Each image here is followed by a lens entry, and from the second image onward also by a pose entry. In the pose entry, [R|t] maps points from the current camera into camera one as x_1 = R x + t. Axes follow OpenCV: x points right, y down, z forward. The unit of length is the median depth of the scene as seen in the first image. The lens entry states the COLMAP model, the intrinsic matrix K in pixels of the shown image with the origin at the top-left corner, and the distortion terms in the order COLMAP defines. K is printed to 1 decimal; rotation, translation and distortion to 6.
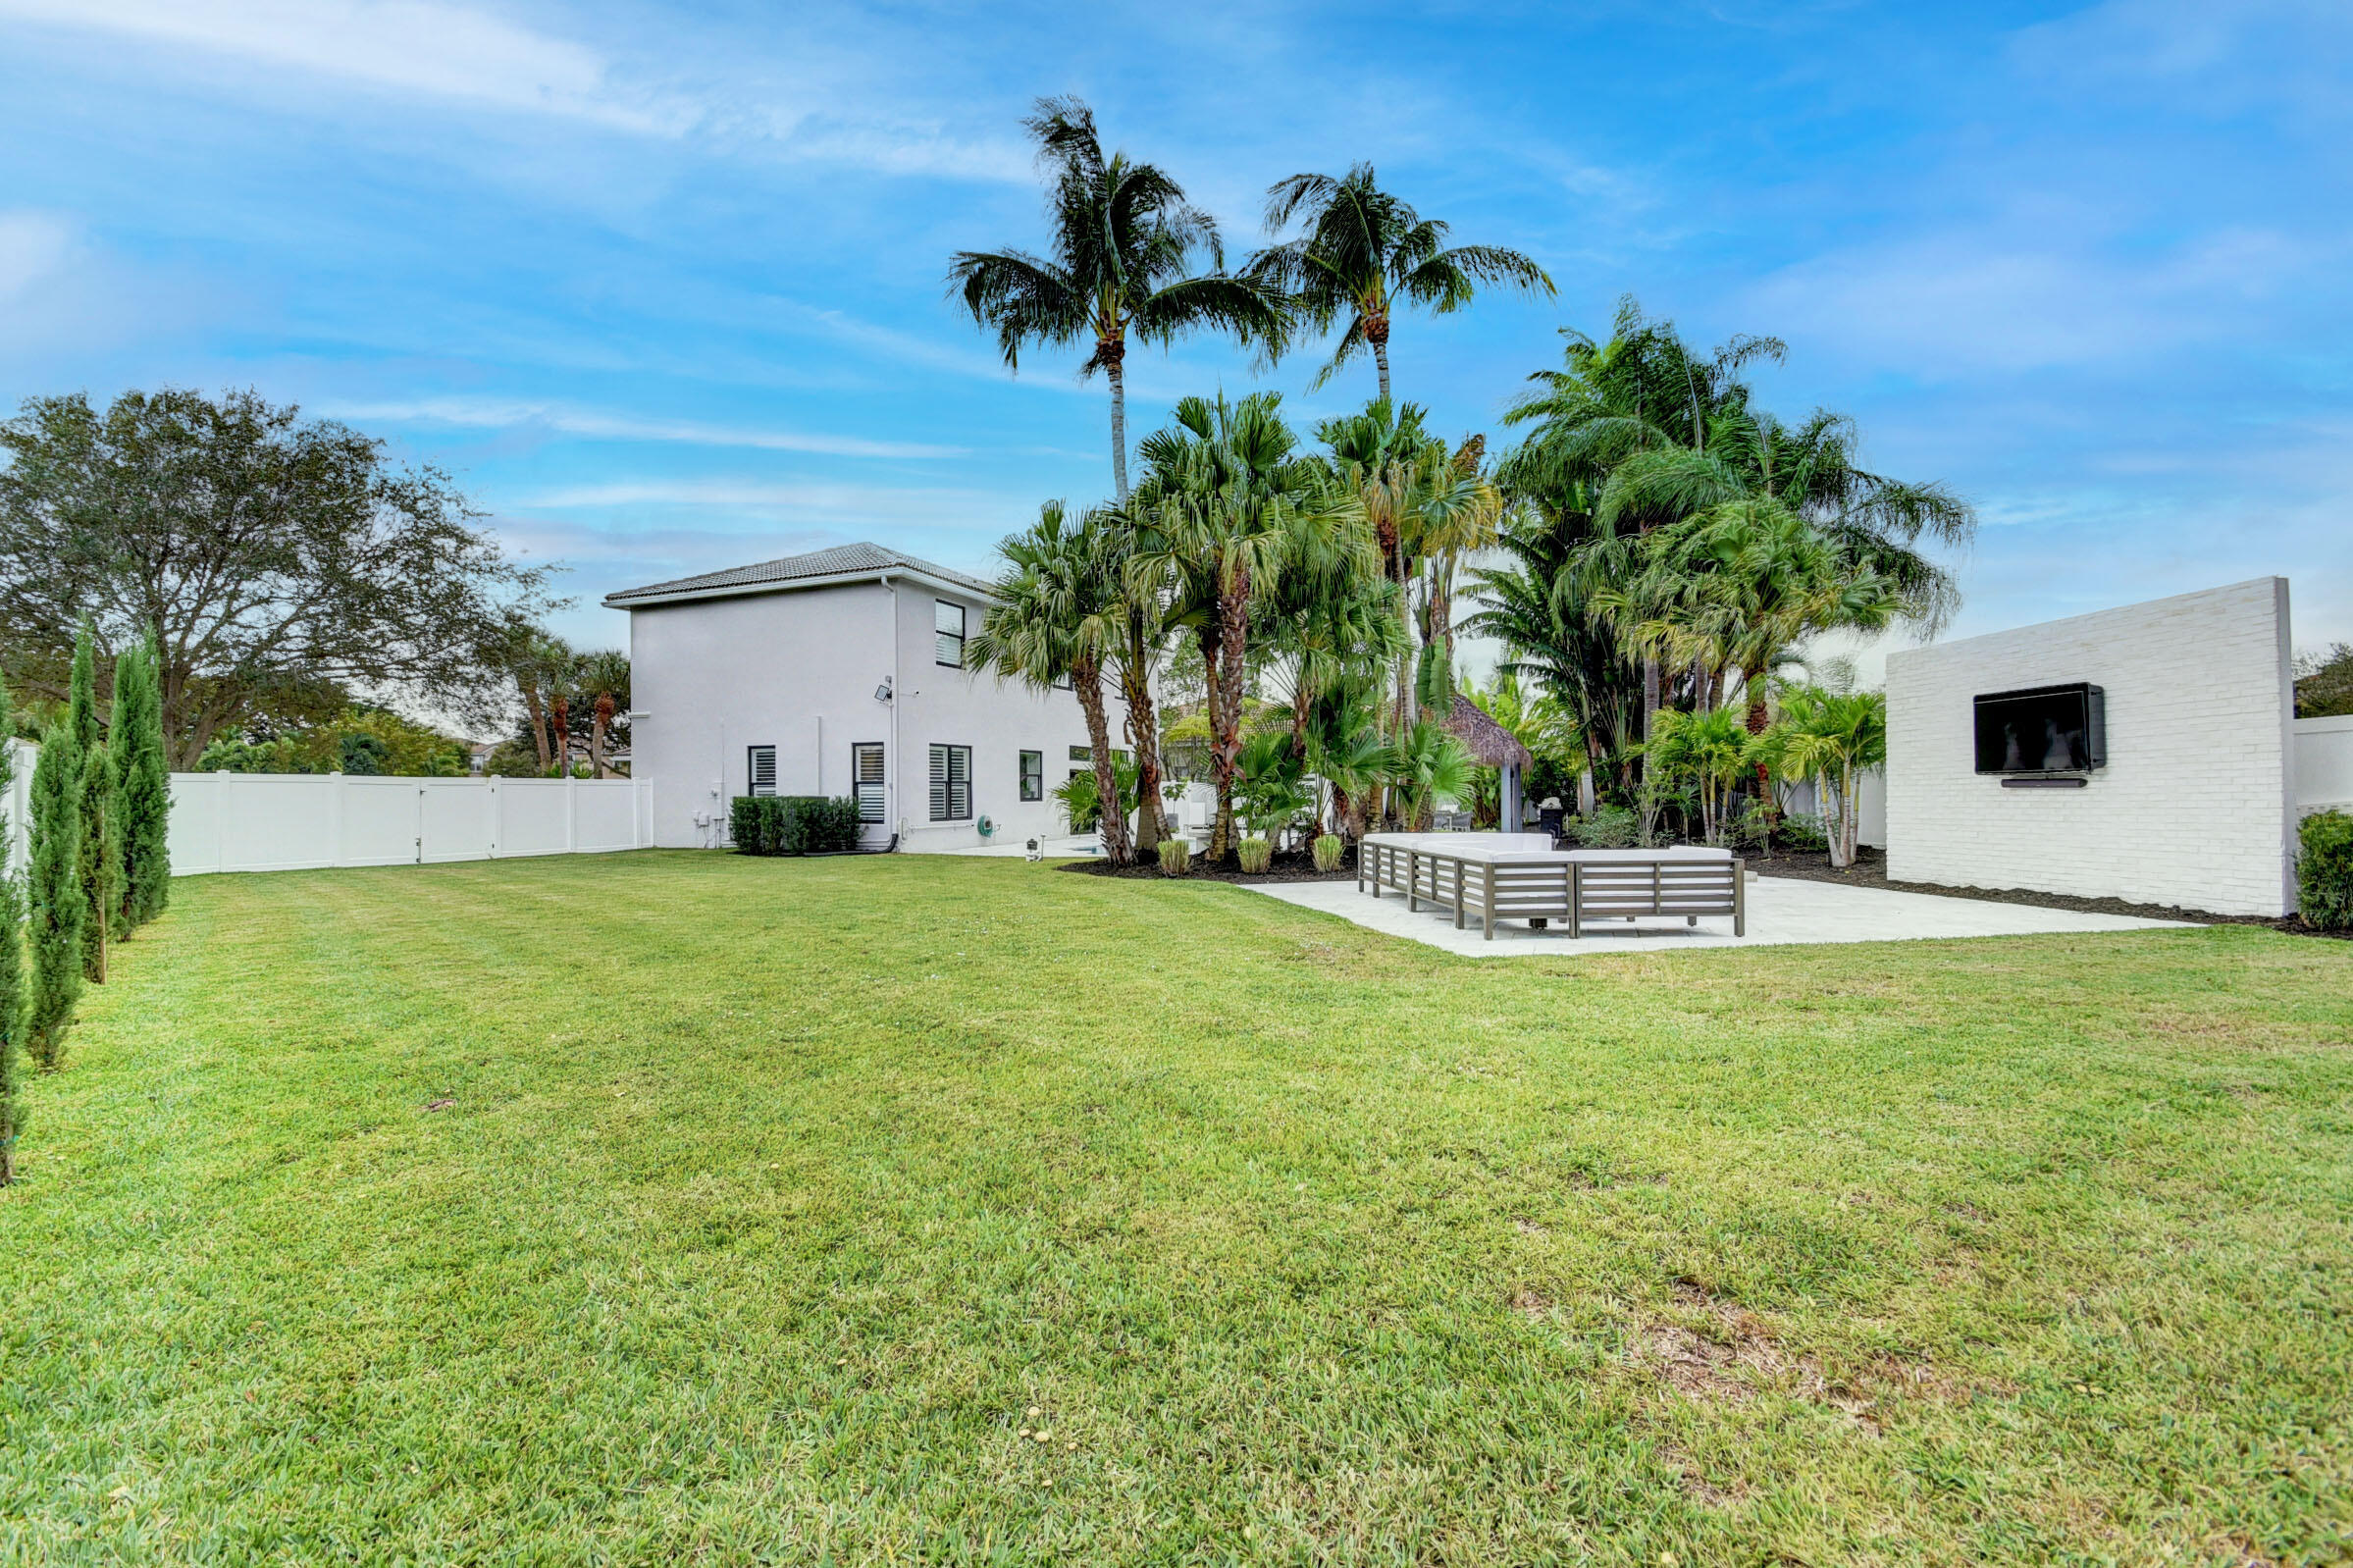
lens RADIAL K [[1037.1, 0, 1168.7], [0, 1037.1, 796.1], [0, 0, 1]] dist [-0.003302, -0.003818]
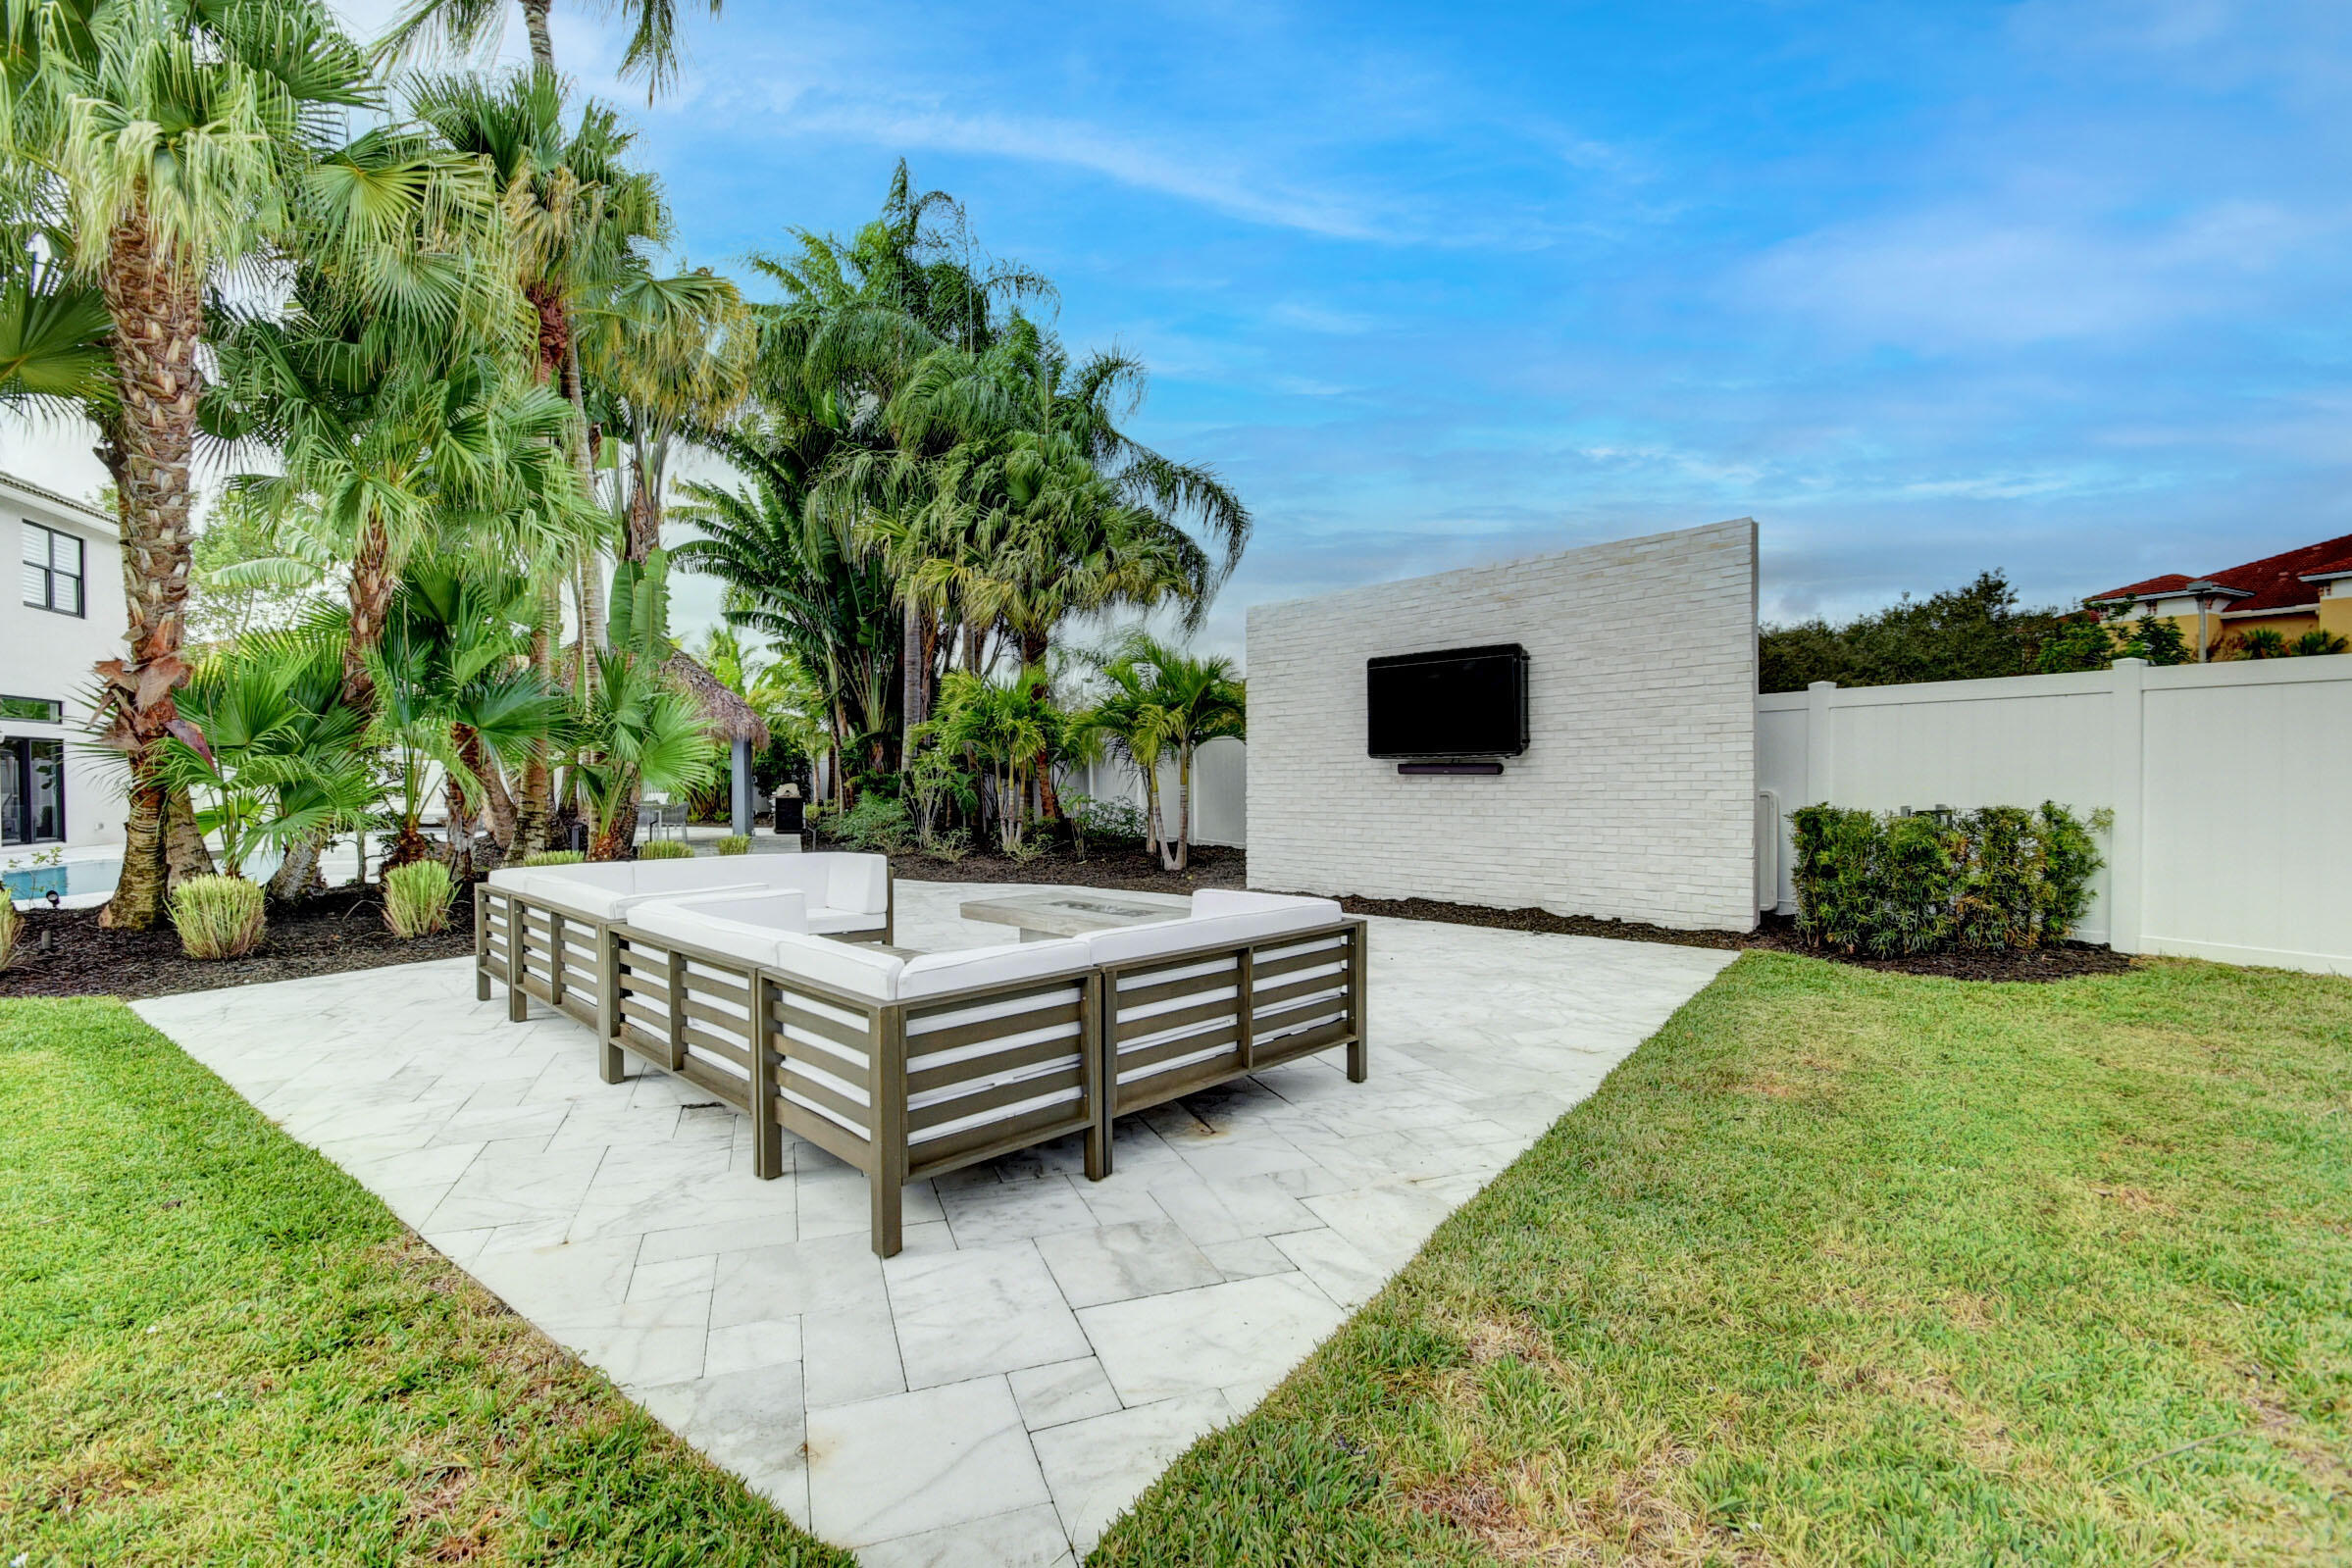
lens RADIAL K [[1036.6, 0, 1153.8], [0, 1036.6, 794.1], [0, 0, 1]] dist [-0.003302, -0.003818]
pose [[0.749750, -0.007225, 0.661682, 0.069618], [-0.001509, 0.999919, 0.012627, -0.001645], [-0.661720, -0.010465, 0.749678, 0.305602]]
